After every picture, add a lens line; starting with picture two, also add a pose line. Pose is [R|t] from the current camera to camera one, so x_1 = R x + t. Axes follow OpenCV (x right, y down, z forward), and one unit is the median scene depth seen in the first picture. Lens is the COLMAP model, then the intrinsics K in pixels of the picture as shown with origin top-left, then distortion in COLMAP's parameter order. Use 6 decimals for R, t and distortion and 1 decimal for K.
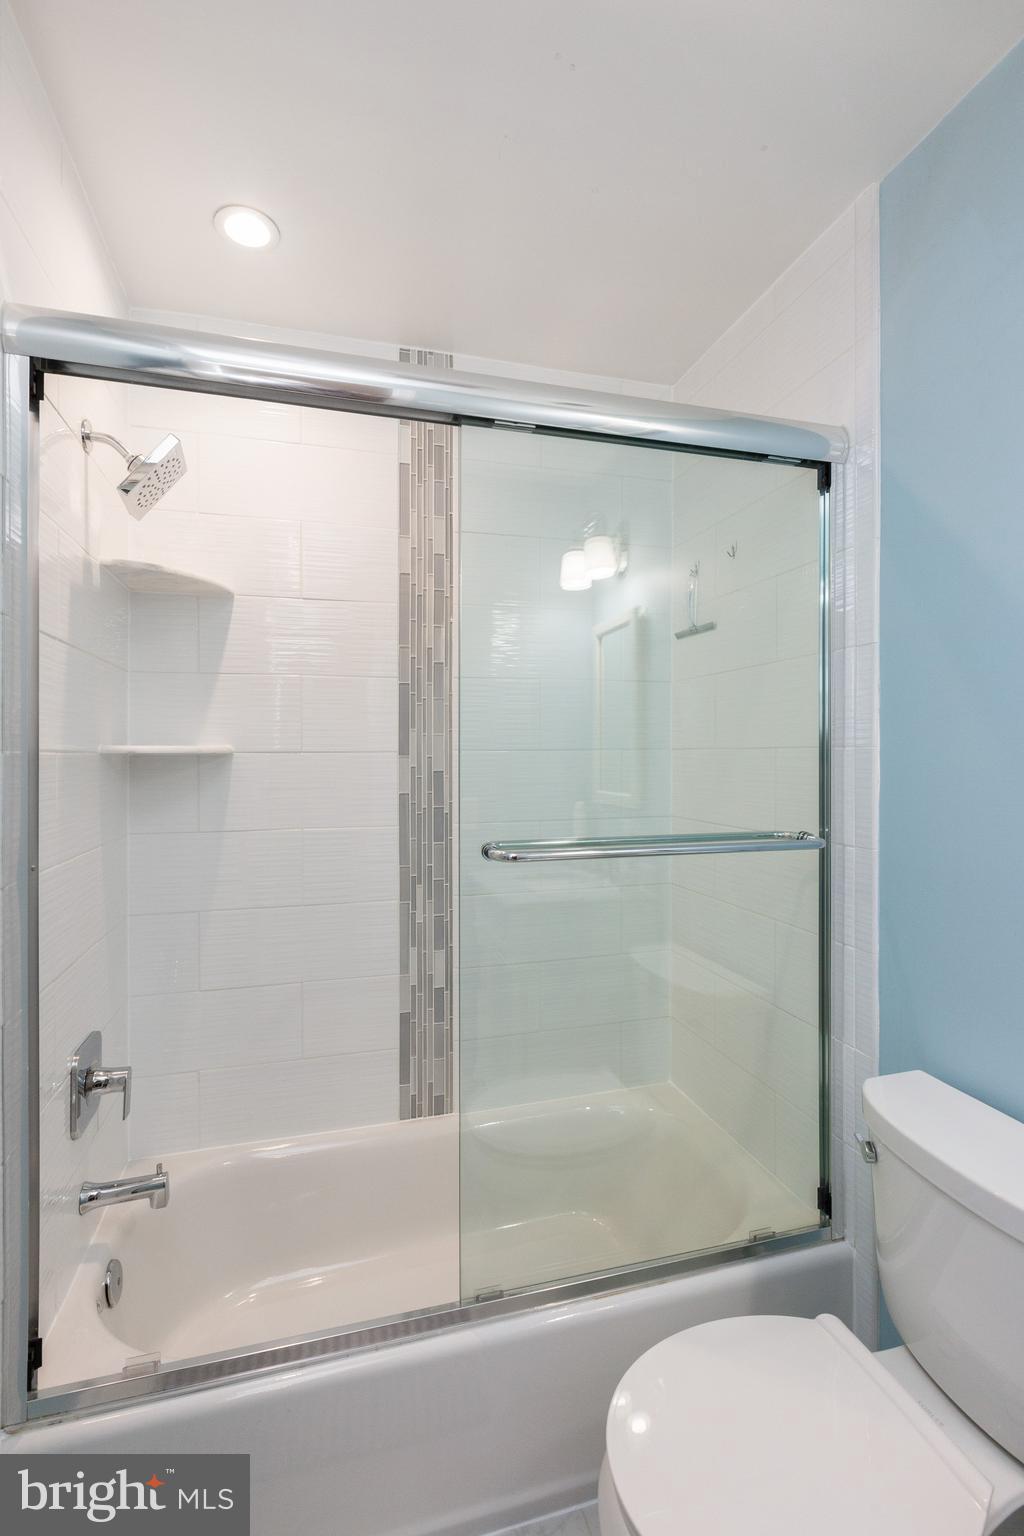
lens RADIAL K [[697.6, 0, 512.0], [0, 697.6, 768.0], [0, 0, 1]] dist [0.005714, 0.000961]
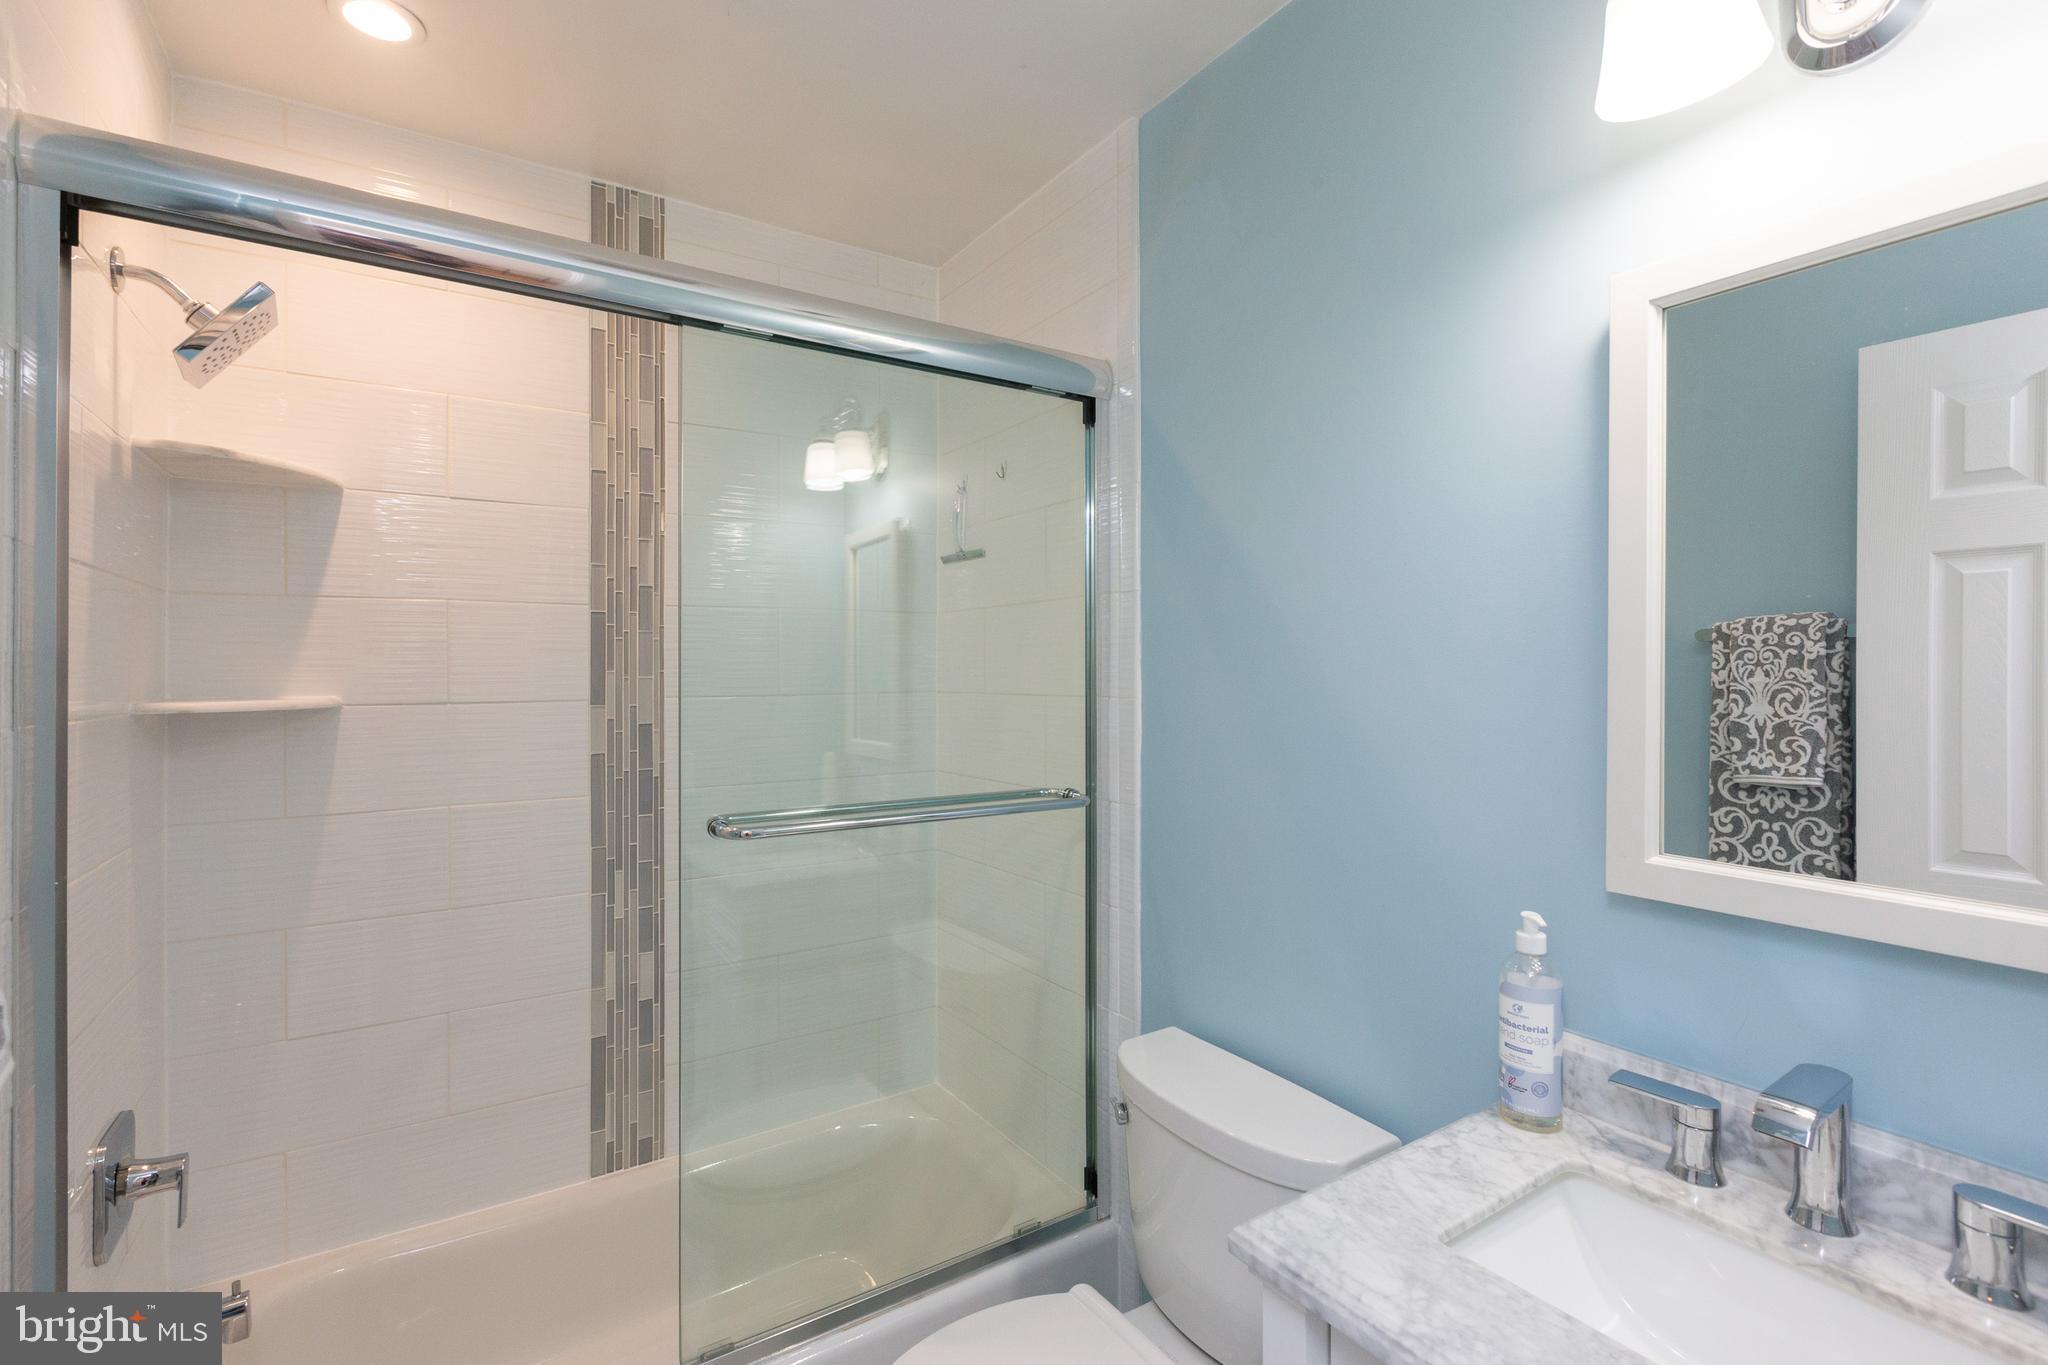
lens RADIAL K [[930.1, 0, 1032.5], [0, 930.1, 671.6], [0, 0, 1]] dist [0.005714, 0.000961]
pose [[0.953152, 0.000091, 0.302493, -0.006906], [0.005986, 0.999798, -0.019165, -0.034252], [-0.302434, 0.020078, 0.952959, -0.145995]]
